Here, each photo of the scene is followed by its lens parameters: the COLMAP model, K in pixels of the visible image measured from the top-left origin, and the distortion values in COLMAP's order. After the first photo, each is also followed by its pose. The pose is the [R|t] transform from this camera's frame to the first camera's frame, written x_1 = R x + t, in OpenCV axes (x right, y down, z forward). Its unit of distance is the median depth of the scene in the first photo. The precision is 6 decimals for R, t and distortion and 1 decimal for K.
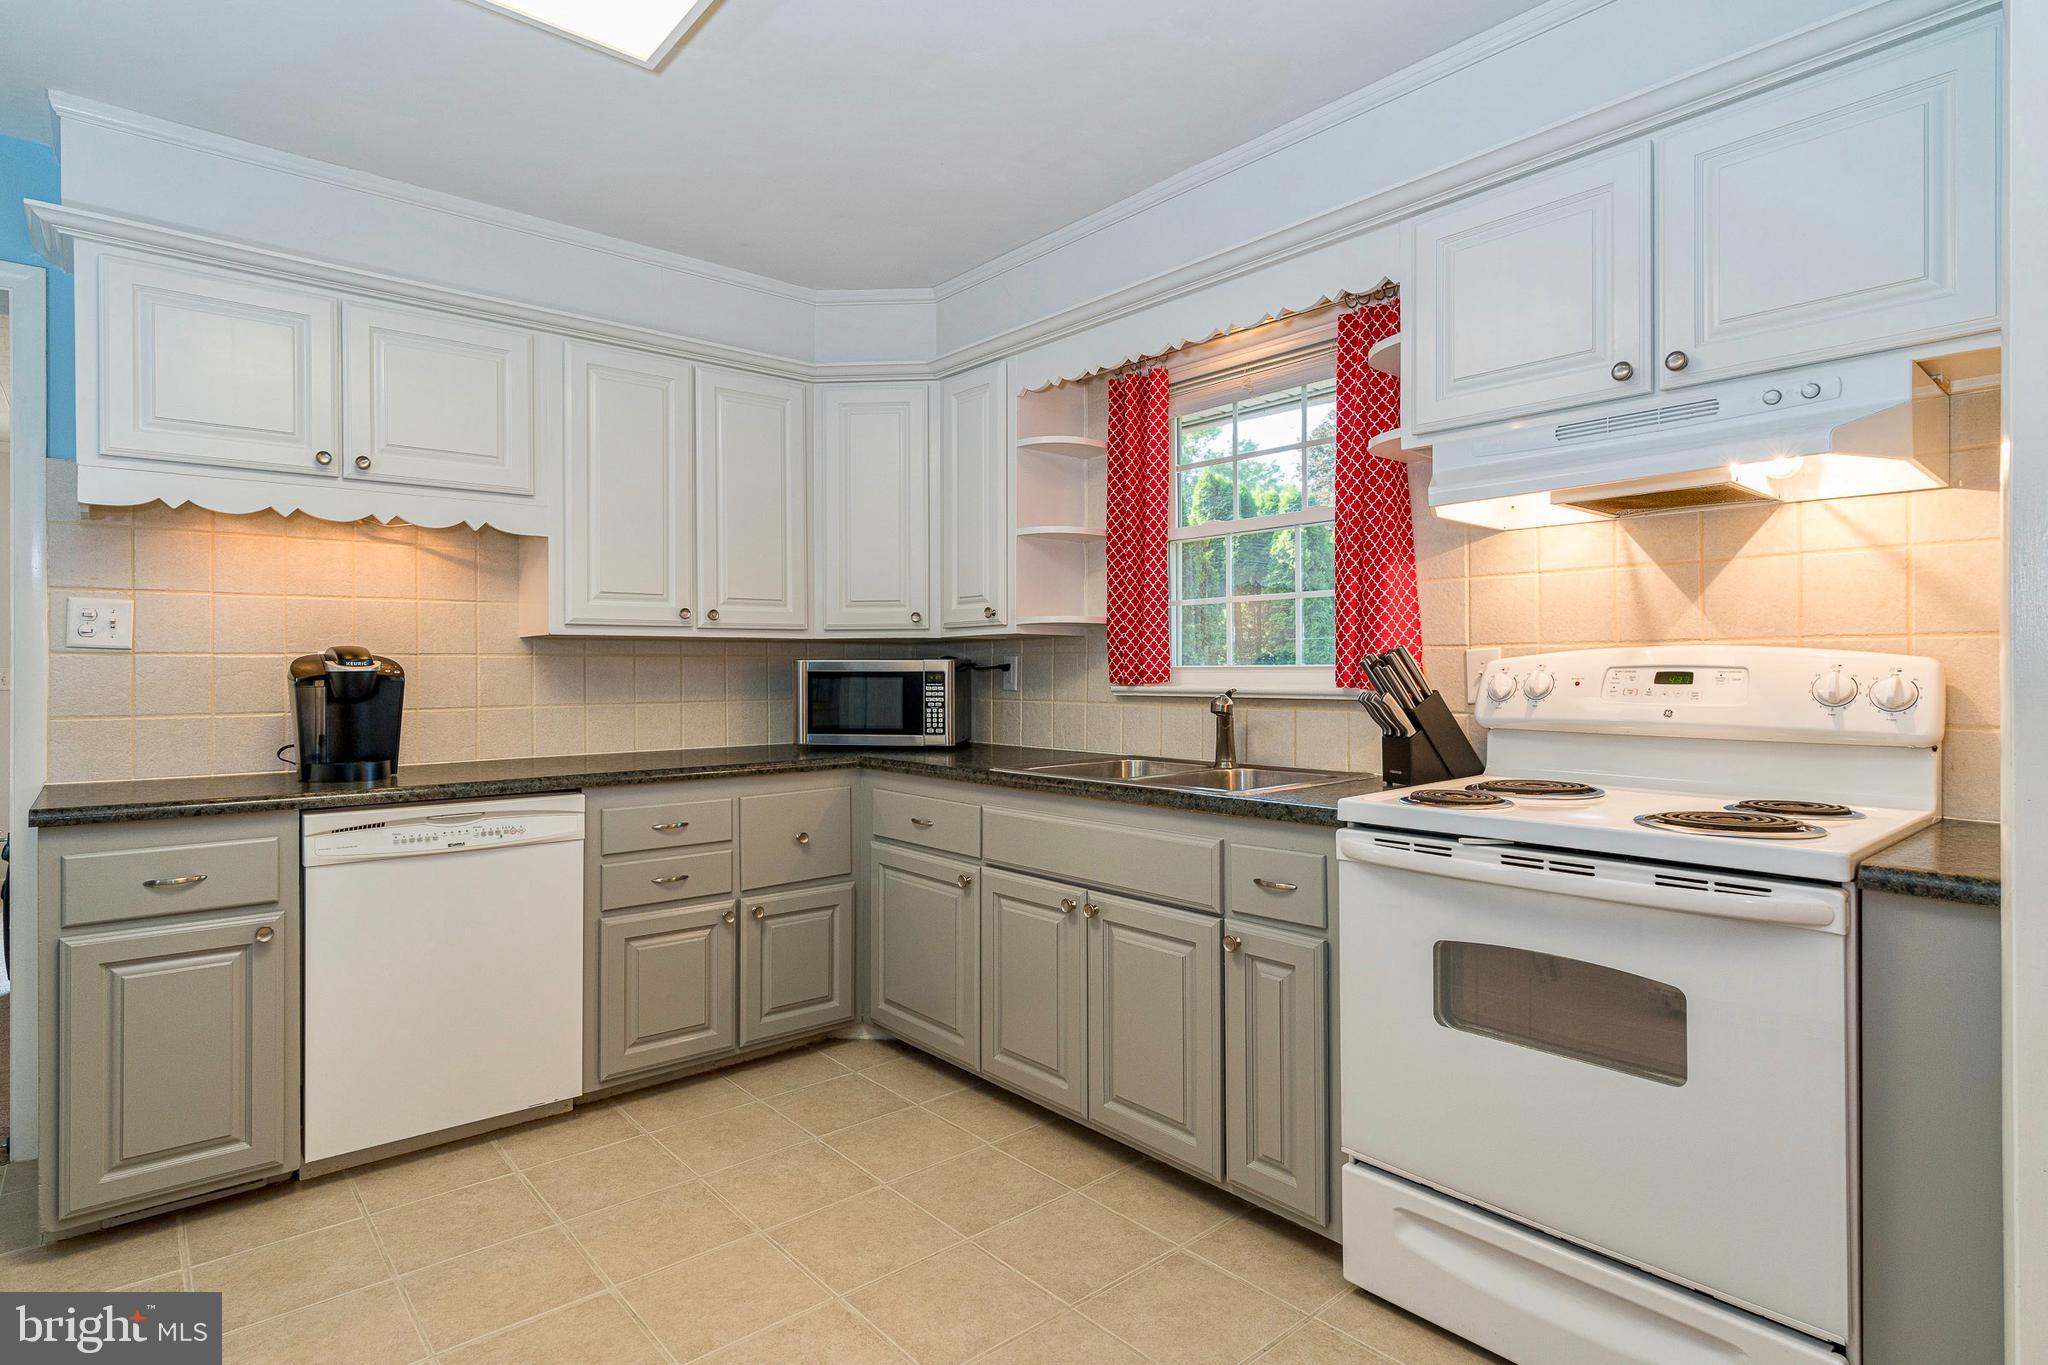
lens RADIAL K [[1066.3, 0, 1011.1], [0, 1066.3, 663.4], [0, 0, 1]] dist [-0.000696, -0.000206]
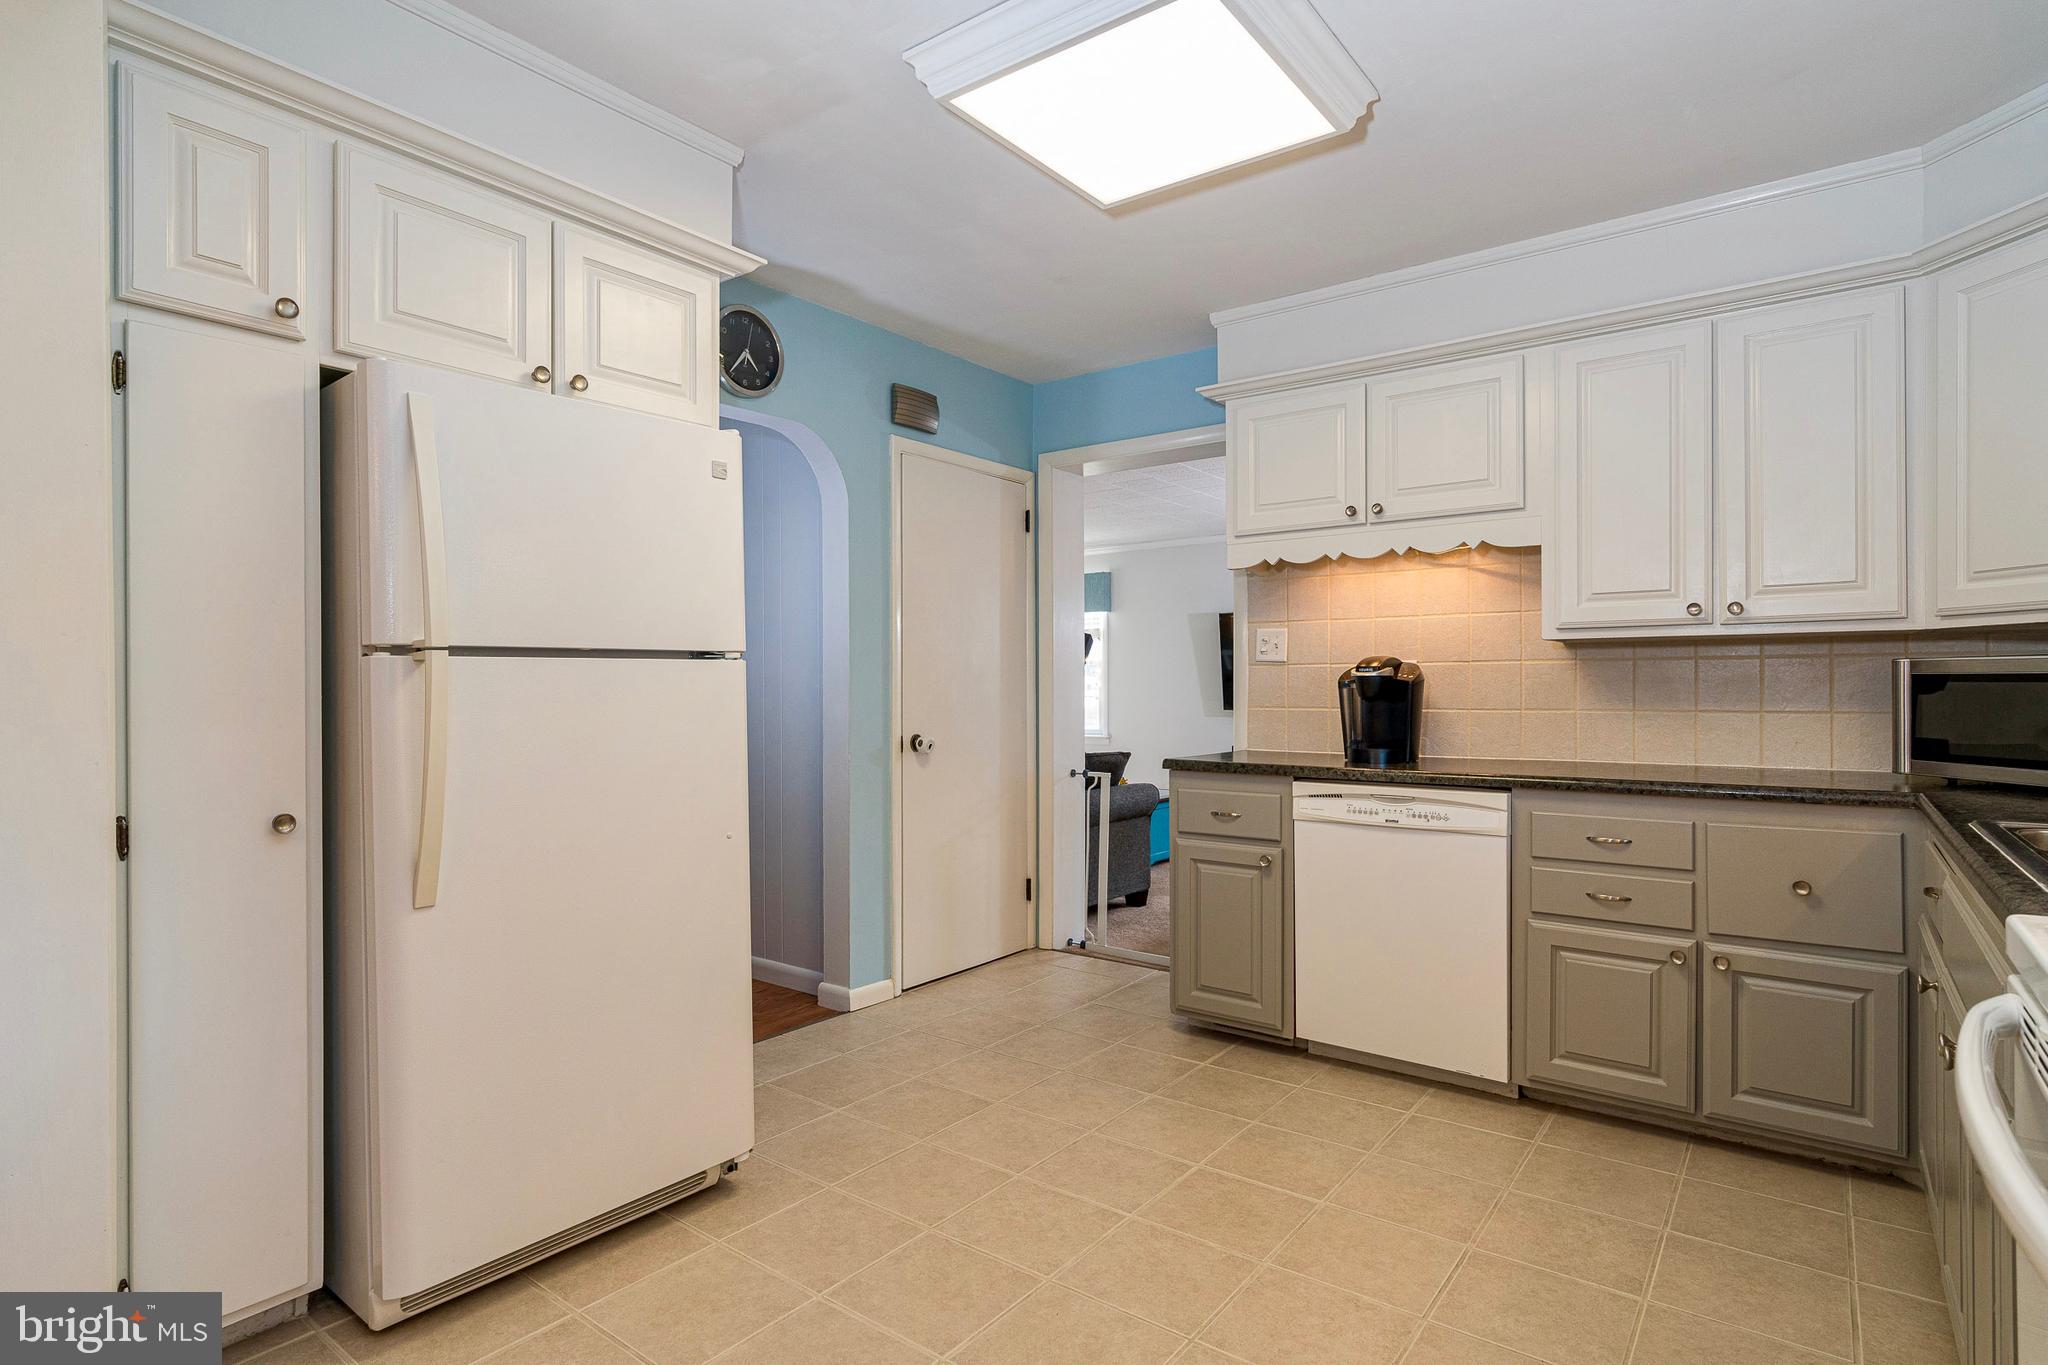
lens RADIAL K [[1050.6, 0, 1011.3], [0, 1050.6, 680.8], [0, 0, 1]] dist [-0.005240, 0.001430]
pose [[0.211127, -0.002973, -0.977454, 0.489206], [0.005600, 0.999983, -0.001832, 0.012656], [0.977443, -0.005087, 0.211140, 0.311814]]
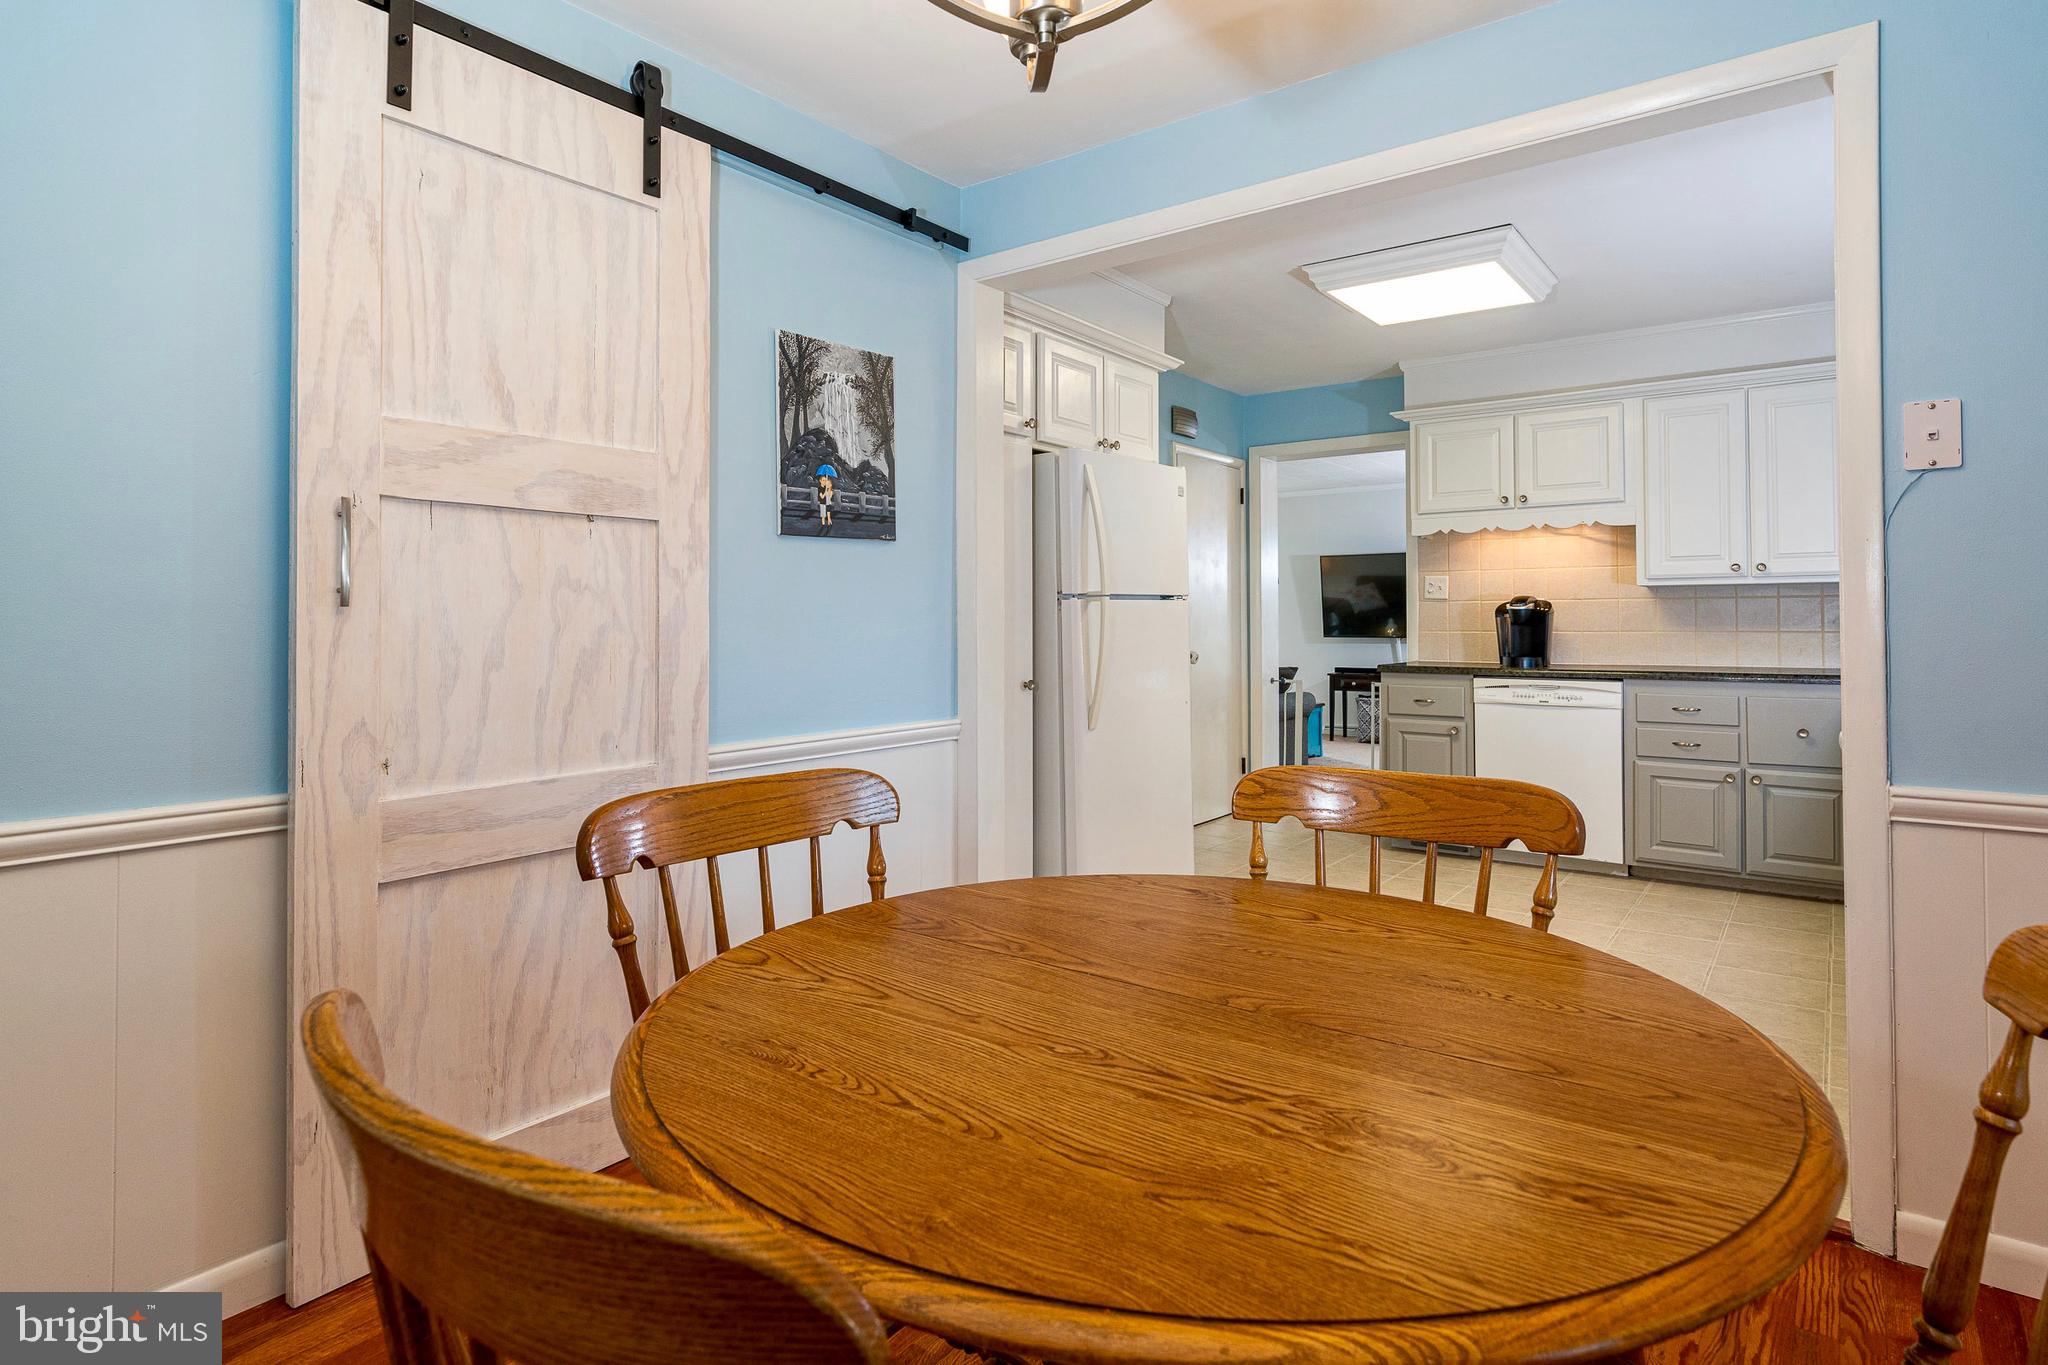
lens RADIAL K [[1062.4, 0, 1026.7], [0, 1062.4, 596.9], [0, 0, 1]] dist [-0.001083, 0.000601]
pose [[0.215773, -0.017802, -0.976281, 1.008153], [0.005940, 0.999839, -0.016918, 0.012143], [0.976426, -0.002149, 0.215844, -0.258067]]
